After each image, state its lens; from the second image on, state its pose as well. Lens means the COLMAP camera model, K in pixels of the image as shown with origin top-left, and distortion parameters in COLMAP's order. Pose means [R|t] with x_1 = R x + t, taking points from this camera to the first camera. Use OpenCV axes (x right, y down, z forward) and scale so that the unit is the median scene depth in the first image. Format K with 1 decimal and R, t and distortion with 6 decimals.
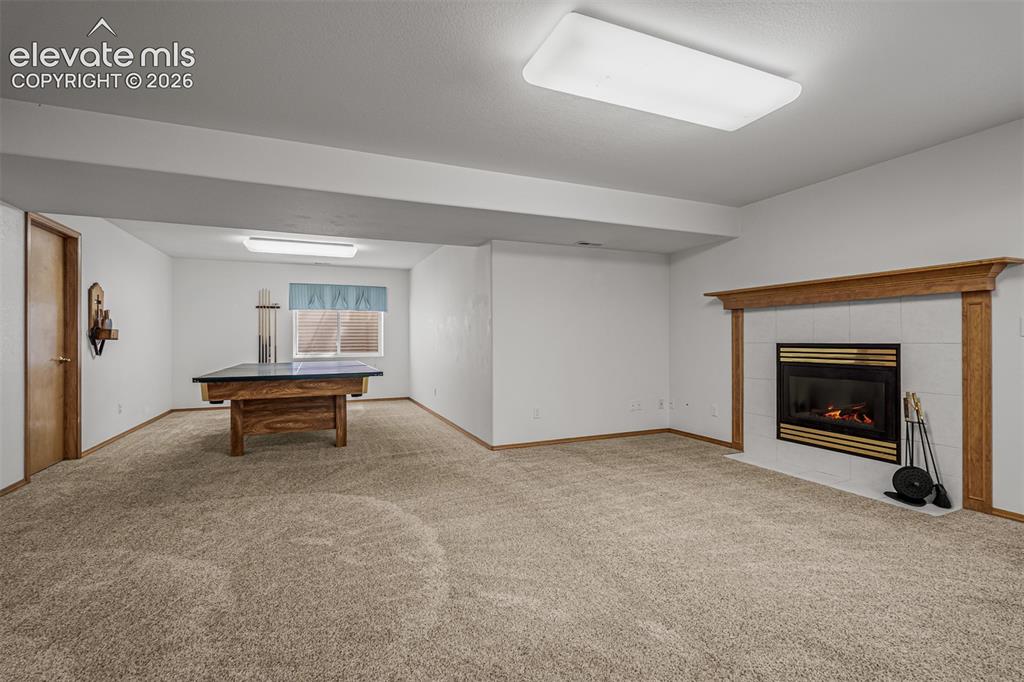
lens RADIAL K [[462.9, 0, 510.7], [0, 462.9, 339.8], [0, 0, 1]] dist [-0.004635, -0.000373]
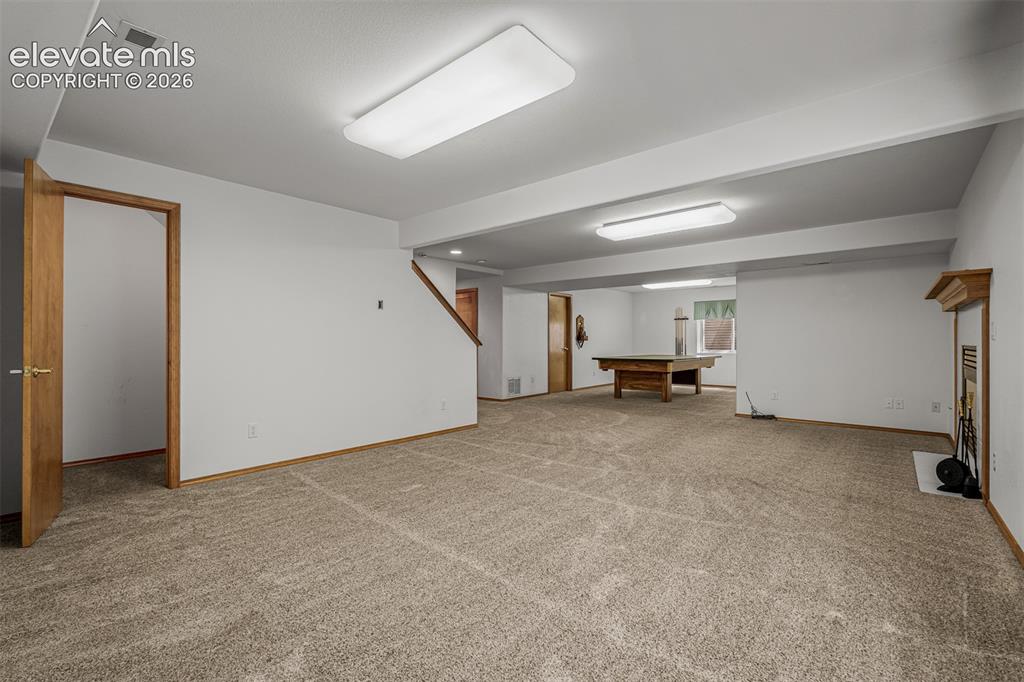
lens RADIAL K [[462.9, 0, 510.7], [0, 462.9, 339.8], [0, 0, 1]] dist [-0.004635, -0.000373]
pose [[0.448701, 0.001399, -0.893681, 1.031593], [-0.000831, 0.999999, 0.001148, -0.005871], [0.893682, 0.000228, 0.448701, -0.327133]]
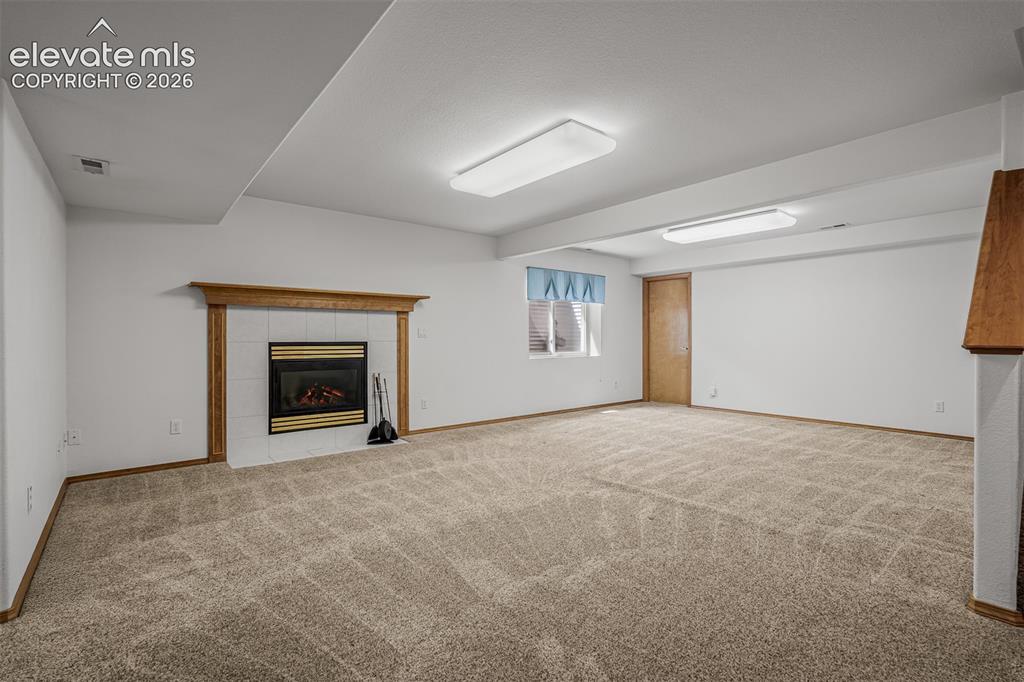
lens RADIAL K [[476.3, 0, 510.5], [0, 476.3, 339.4], [0, 0, 1]] dist [-0.004850, -0.000322]
pose [[-0.275216, 0.002418, 0.961379, -0.597442], [0.002552, 0.999995, -0.001785, 0.004181], [-0.961379, 0.001962, -0.275221, 0.774695]]
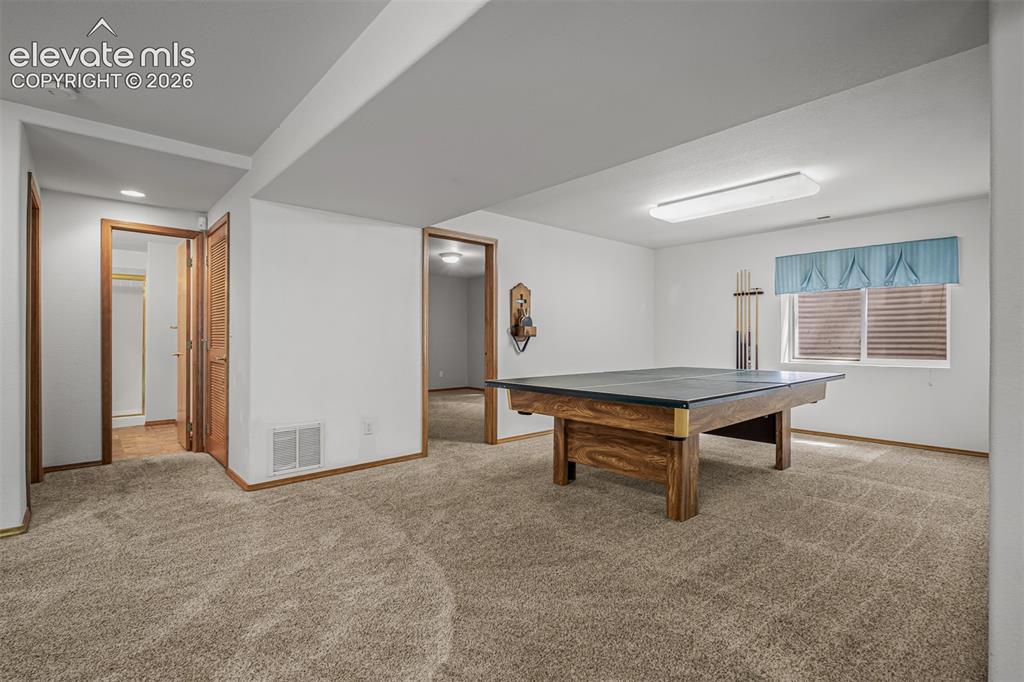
lens RADIAL K [[476.3, 0, 510.5], [0, 476.3, 339.4], [0, 0, 1]] dist [-0.004850, -0.000322]
pose [[0.318871, 0.006482, -0.947776, 0.151419], [-0.002563, 0.999979, 0.005977, 0.000303], [0.947795, 0.000523, 0.318881, 0.683819]]
